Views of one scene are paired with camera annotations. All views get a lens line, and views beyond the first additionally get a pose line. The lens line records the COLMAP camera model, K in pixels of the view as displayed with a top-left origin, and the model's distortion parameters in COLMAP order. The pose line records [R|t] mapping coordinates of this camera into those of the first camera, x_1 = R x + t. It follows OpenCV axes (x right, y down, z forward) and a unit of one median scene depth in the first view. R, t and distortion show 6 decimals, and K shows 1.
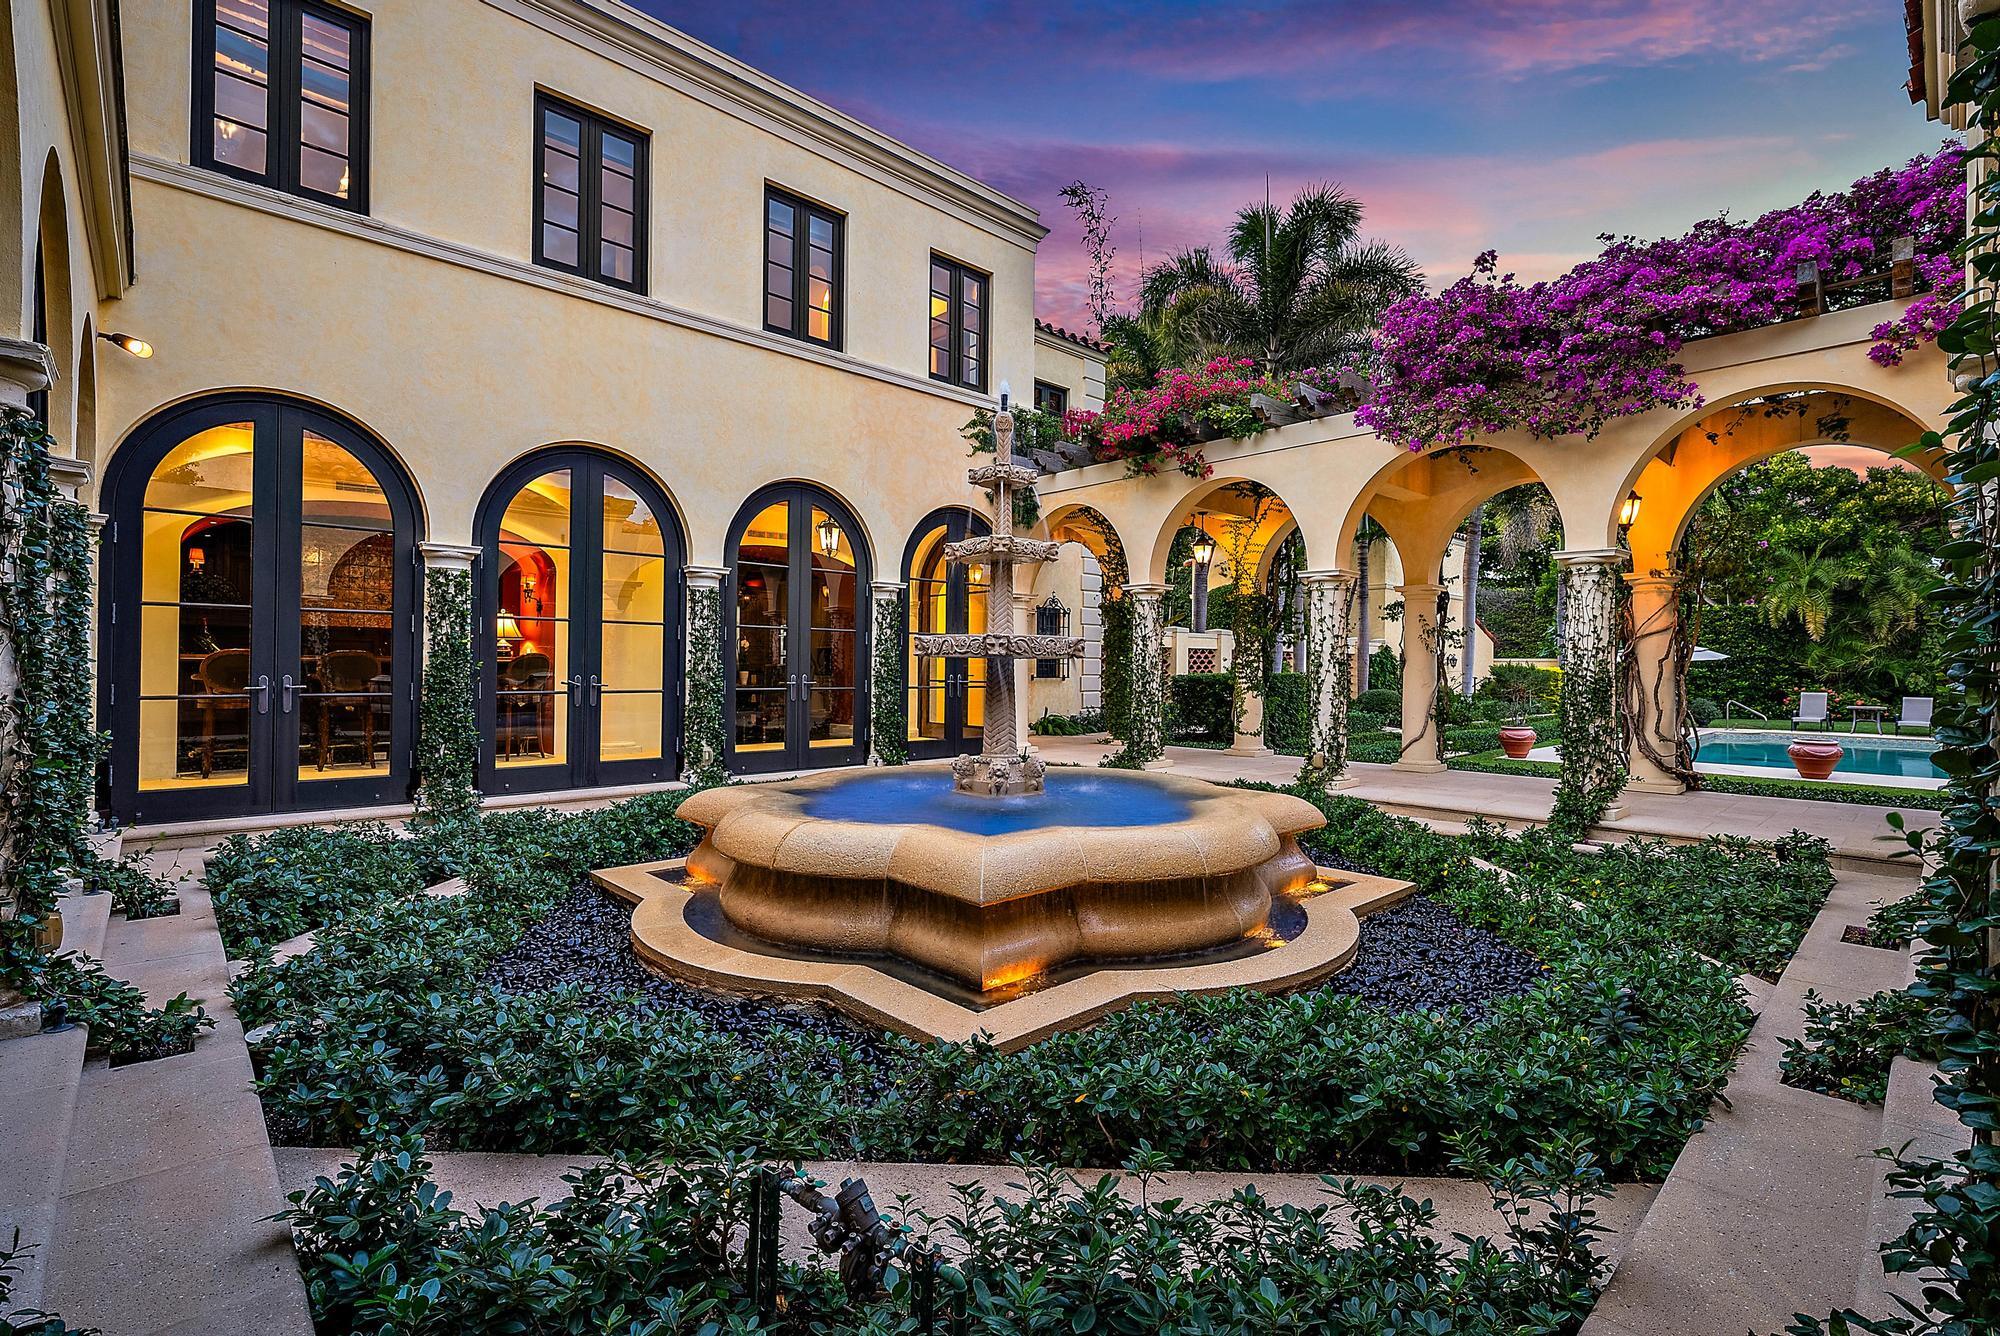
lens RADIAL K [[898.5, 0, 1000.6], [0, 898.5, 666.6], [0, 0, 1]] dist [0.001271, -0.000539]
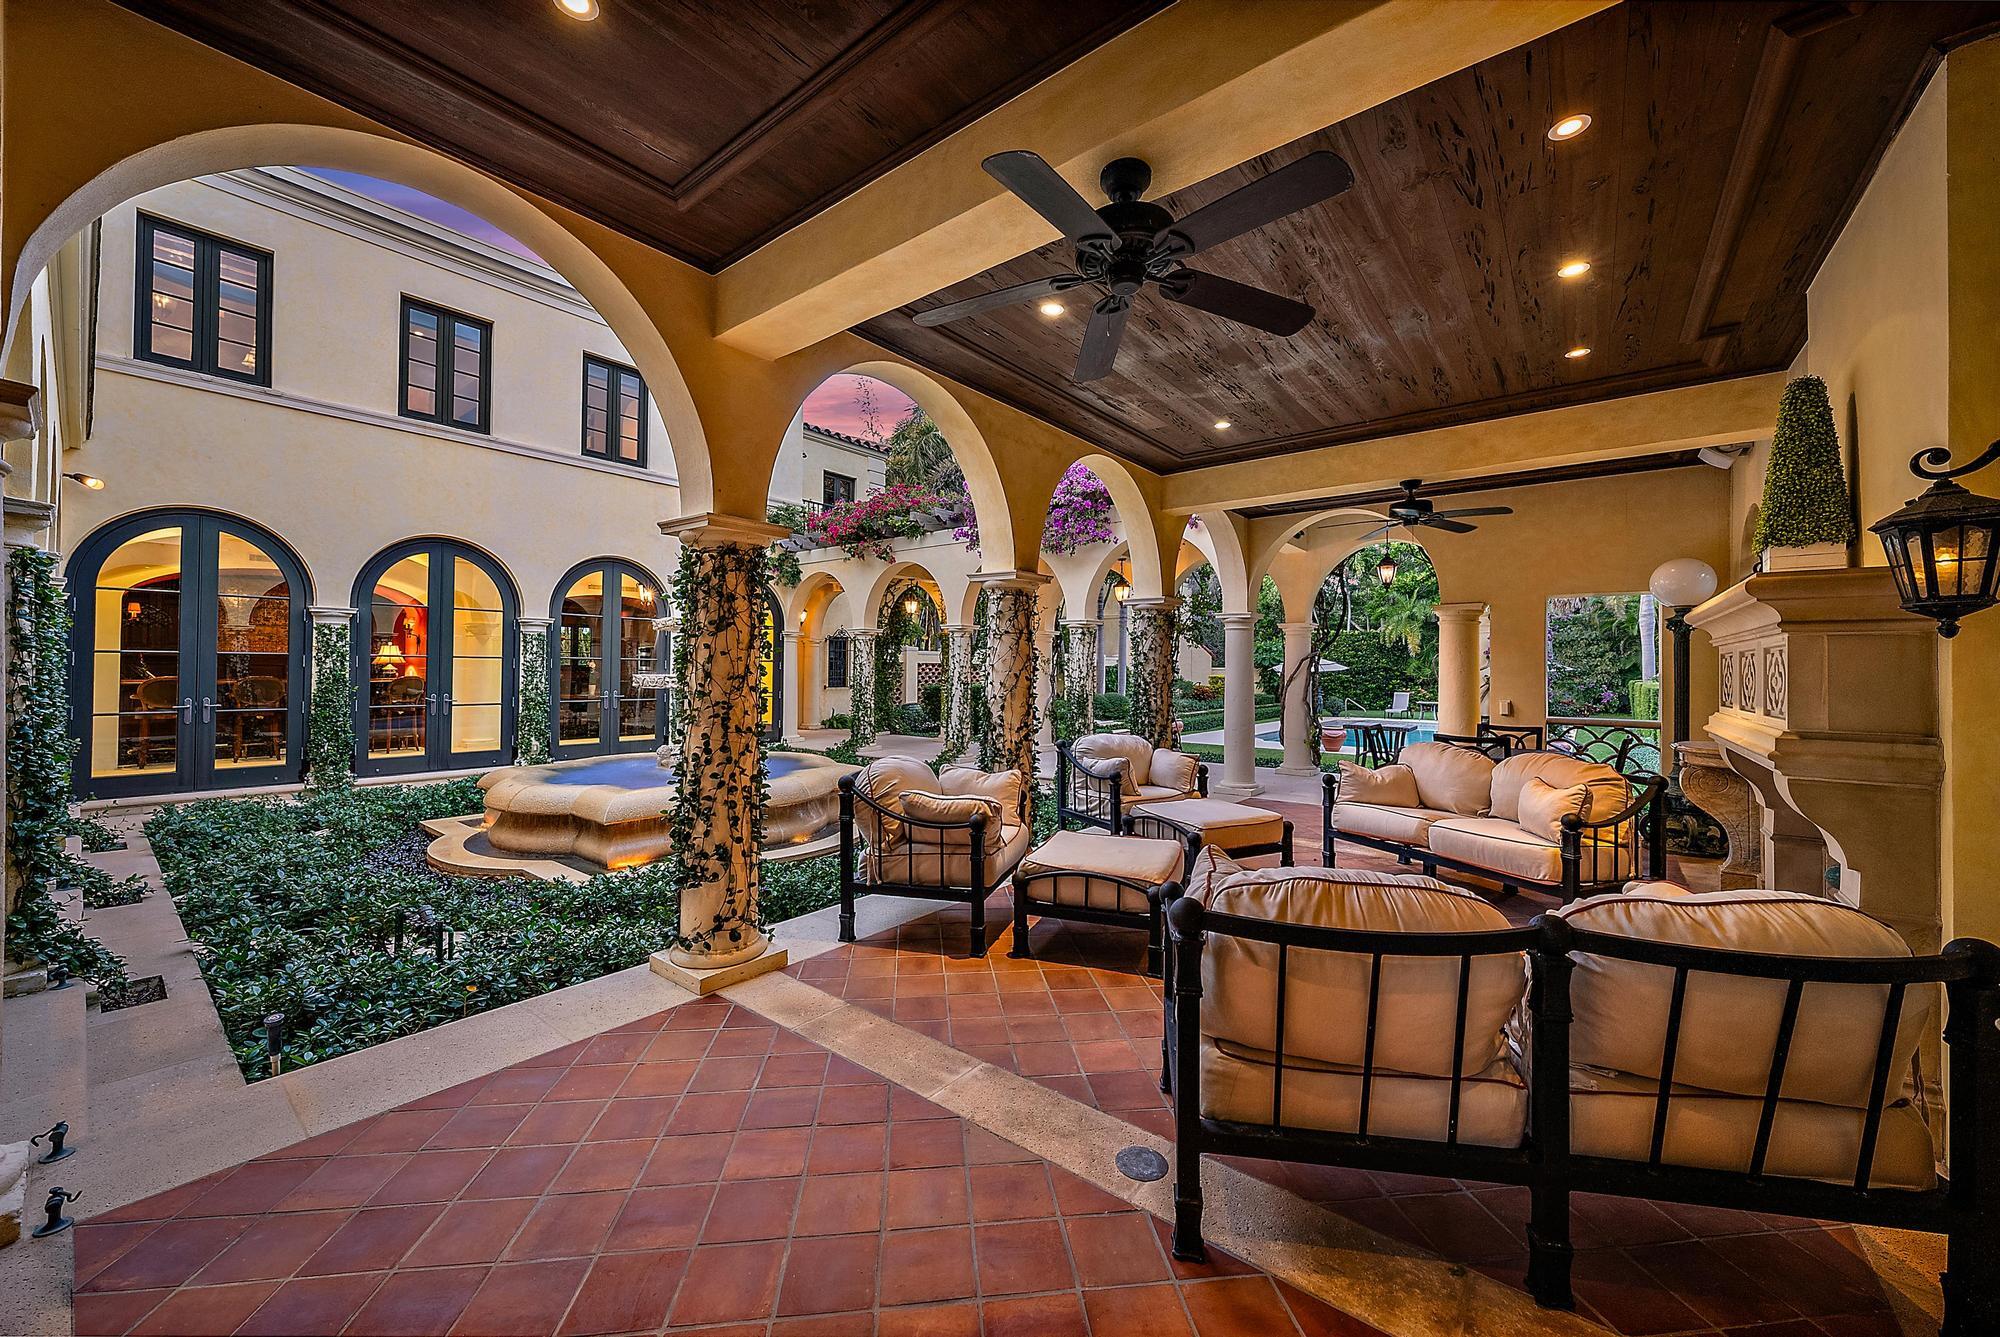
lens RADIAL K [[737.3, 0, 999.2], [0, 737.3, 666.2], [0, 0, 1]] dist [-0.003190, 0.000073]
pose [[0.989716, 0.000825, 0.143044, 0.295919], [-0.000401, 0.999995, -0.002996, -0.035885], [-0.143046, 0.002908, 0.989712, -0.349063]]
